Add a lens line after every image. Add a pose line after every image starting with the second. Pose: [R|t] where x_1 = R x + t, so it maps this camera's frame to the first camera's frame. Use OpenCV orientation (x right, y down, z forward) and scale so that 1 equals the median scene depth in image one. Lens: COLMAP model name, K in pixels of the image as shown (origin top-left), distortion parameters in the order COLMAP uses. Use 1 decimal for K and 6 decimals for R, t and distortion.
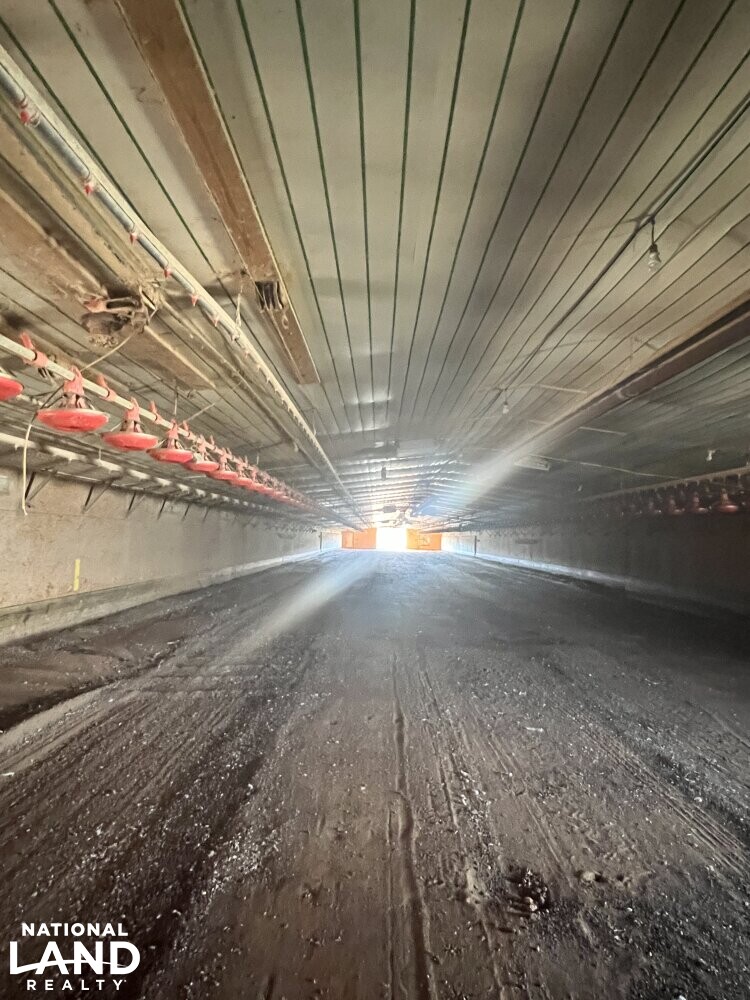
lens RADIAL K [[550.9, 0, 375.0], [0, 550.9, 500.0], [0, 0, 1]] dist [-0.007247, 0.002571]
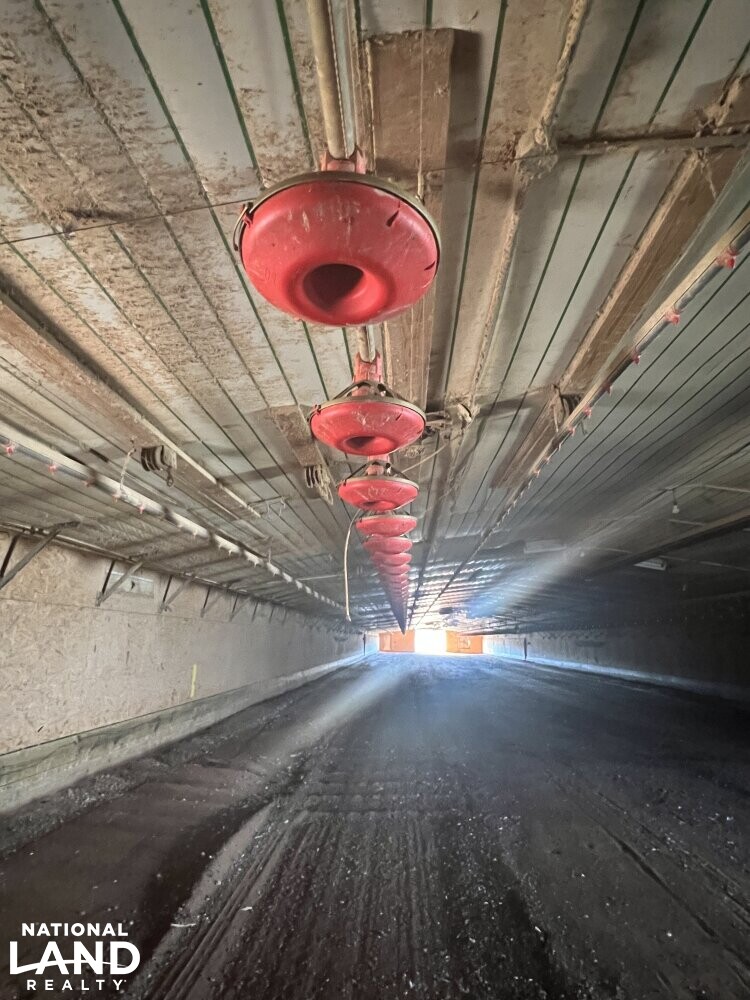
lens RADIAL K [[550.9, 0, 375.0], [0, 550.9, 500.0], [0, 0, 1]] dist [-0.007247, 0.002571]
pose [[0.998758, -0.013344, -0.048001, -0.183919], [0.004497, 0.983677, -0.179886, -0.003184], [0.049618, 0.179446, 0.982516, -0.007065]]
